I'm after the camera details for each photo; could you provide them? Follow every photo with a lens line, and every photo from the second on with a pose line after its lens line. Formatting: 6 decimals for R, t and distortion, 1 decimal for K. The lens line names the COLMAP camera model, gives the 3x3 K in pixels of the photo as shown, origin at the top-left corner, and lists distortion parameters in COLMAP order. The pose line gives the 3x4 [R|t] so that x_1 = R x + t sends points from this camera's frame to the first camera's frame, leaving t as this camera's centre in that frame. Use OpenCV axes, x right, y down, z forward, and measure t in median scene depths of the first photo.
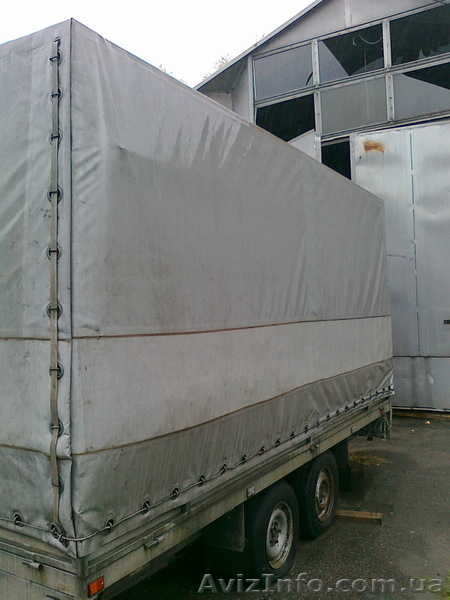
lens RADIAL K [[554.5, 0, 225.4], [0, 554.5, 312.9], [0, 0, 1]] dist [-0.045629, 0.006092]
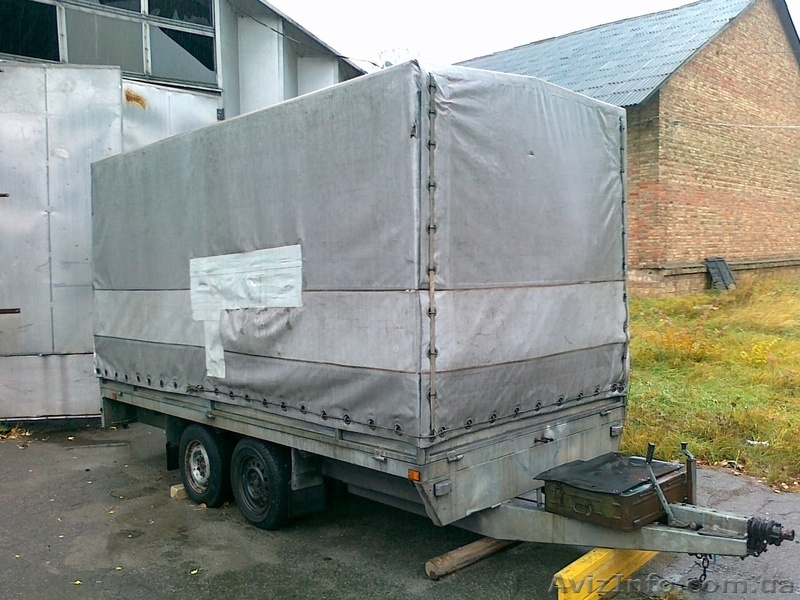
lens RADIAL K [[739.4, 0, 425.8], [0, 739.4, 299.4], [0, 0, 1]] dist [-0.045629, 0.006092]
pose [[0.242433, -0.022588, 0.969905, -2.693984], [0.029555, 0.999437, 0.015888, 0.048023], [-0.969718, 0.024813, 0.242964, 0.969664]]
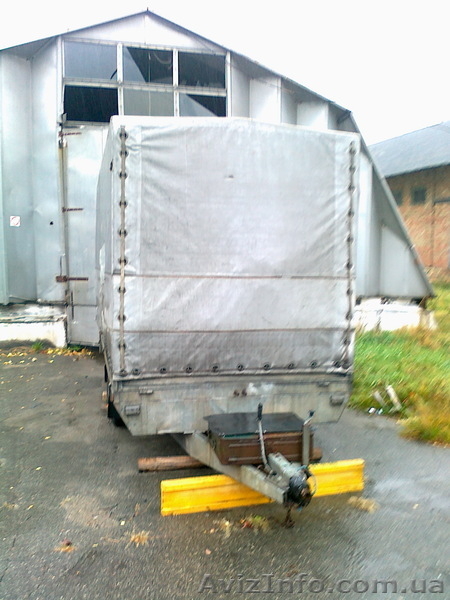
lens RADIAL K [[554.5, 0, 225.4], [0, 554.5, 312.9], [0, 0, 1]] dist [-0.045629, 0.006092]
pose [[0.694180, -0.029269, 0.719206, -2.143643], [-0.027215, 0.997391, 0.066858, 0.047501], [-0.719287, -0.065985, 0.691572, -0.203778]]
